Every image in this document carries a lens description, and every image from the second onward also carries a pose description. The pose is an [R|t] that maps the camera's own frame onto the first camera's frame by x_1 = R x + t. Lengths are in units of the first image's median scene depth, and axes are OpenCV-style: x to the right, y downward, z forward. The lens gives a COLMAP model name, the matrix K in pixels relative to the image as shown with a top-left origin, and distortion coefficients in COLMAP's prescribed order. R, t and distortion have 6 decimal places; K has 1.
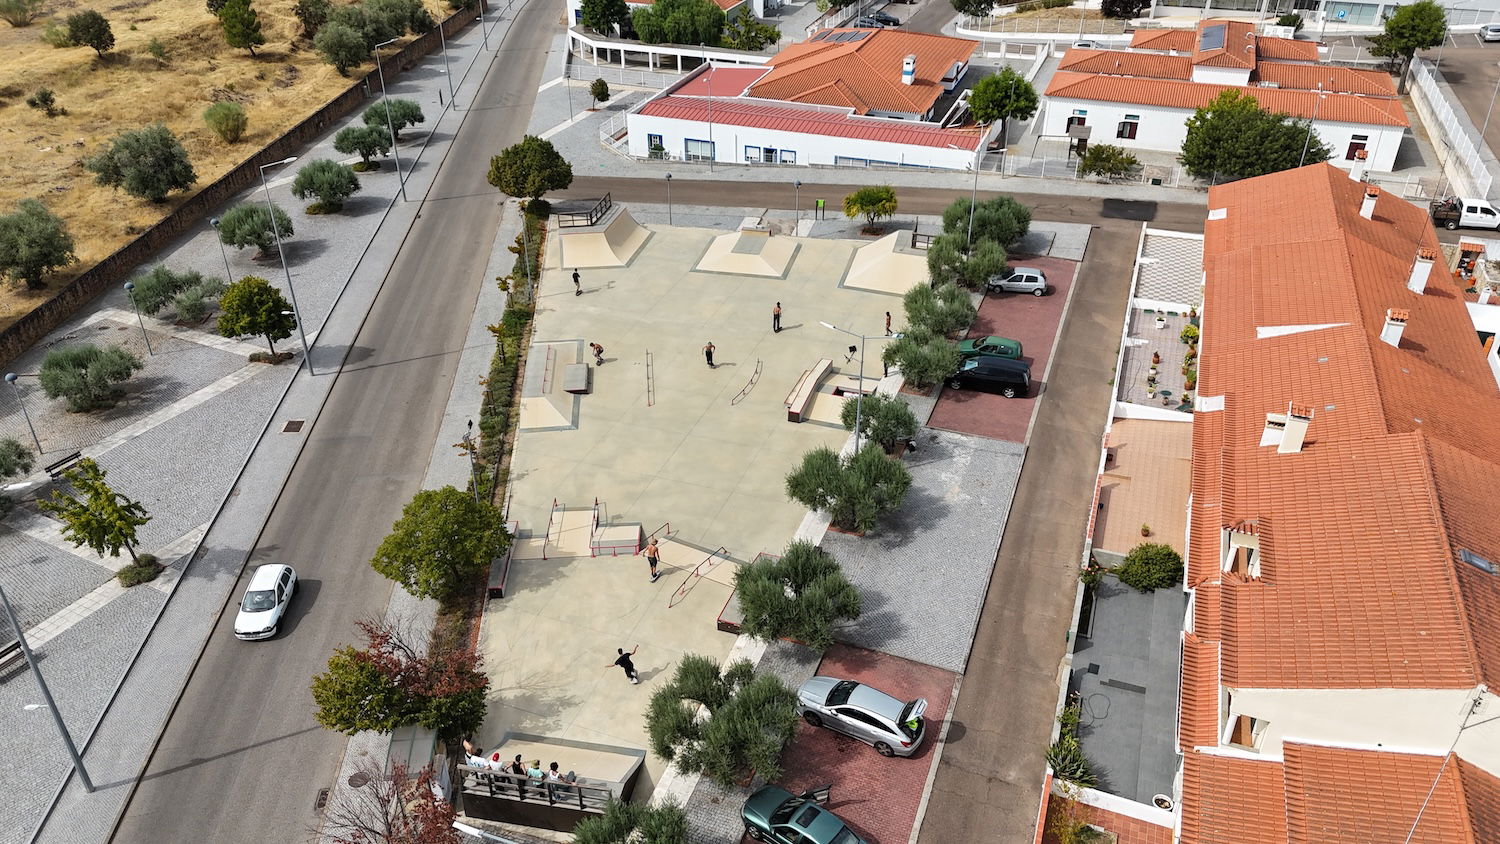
lens RADIAL K [[1106.4, 0, 750.0], [0, 1106.4, 422.0], [0, 0, 1]] dist [0.066337, -0.058503]
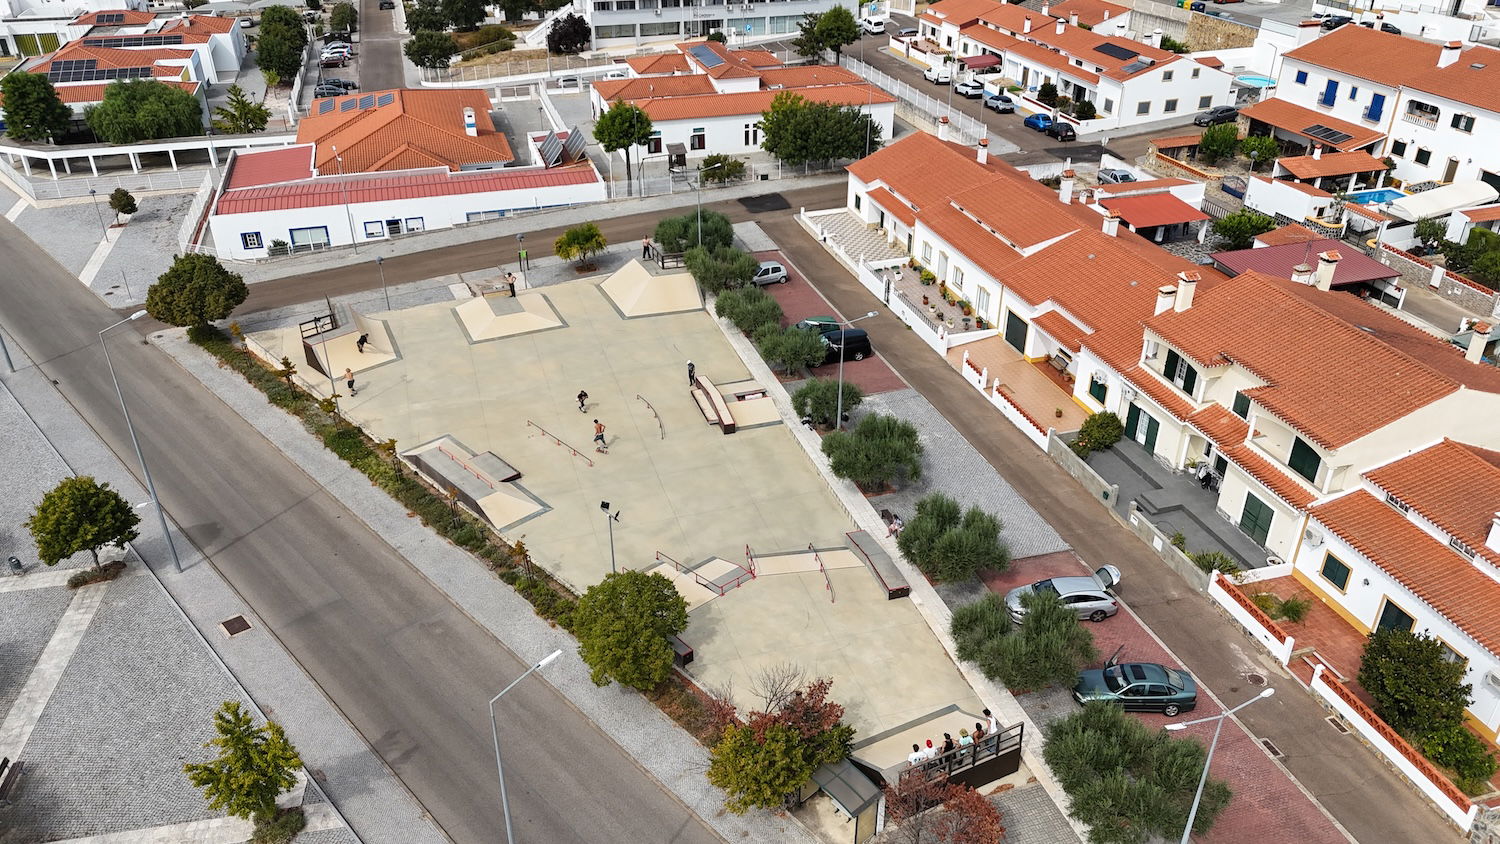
lens RADIAL K [[1106.4, 0, 750.0], [0, 1106.4, 422.0], [0, 0, 1]] dist [0.066337, -0.058503]
pose [[0.798316, -0.299280, 0.522612, -0.294258], [0.319805, 0.945988, 0.053213, -0.036168], [-0.510310, 0.124654, 0.850909, 0.052053]]
